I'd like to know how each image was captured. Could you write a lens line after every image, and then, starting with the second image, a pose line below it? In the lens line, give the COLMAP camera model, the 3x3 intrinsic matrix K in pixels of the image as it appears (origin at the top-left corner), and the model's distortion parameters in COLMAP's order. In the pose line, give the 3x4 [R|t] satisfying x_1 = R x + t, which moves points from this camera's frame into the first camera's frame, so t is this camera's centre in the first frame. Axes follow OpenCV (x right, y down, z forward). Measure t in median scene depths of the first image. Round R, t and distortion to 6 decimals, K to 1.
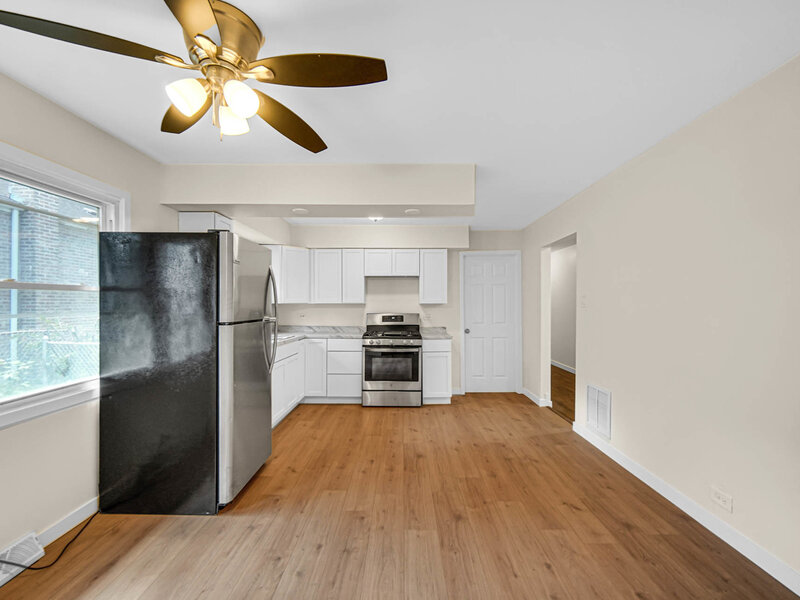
lens RADIAL K [[360.2, 0, 400.0], [0, 360.2, 300.0], [0, 0, 1]] dist [0.000305, -0.000056]
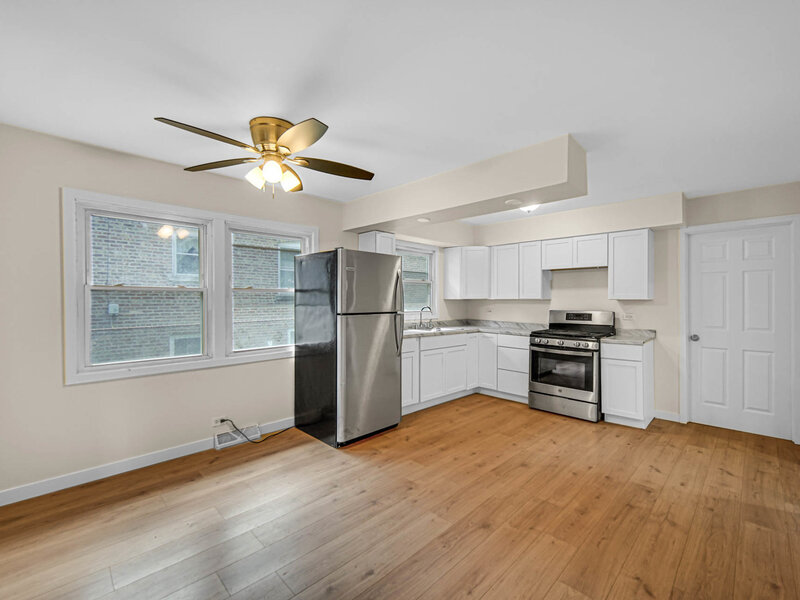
lens RADIAL K [[354.5, 0, 388.4], [0, 354.5, 298.1], [0, 0, 1]] dist [0.000090, -0.000070]
pose [[0.708128, -0.002199, -0.706081, 0.341541], [0.007613, 0.999961, 0.004521, -0.001197], [0.706043, -0.008576, 0.708117, 0.086715]]
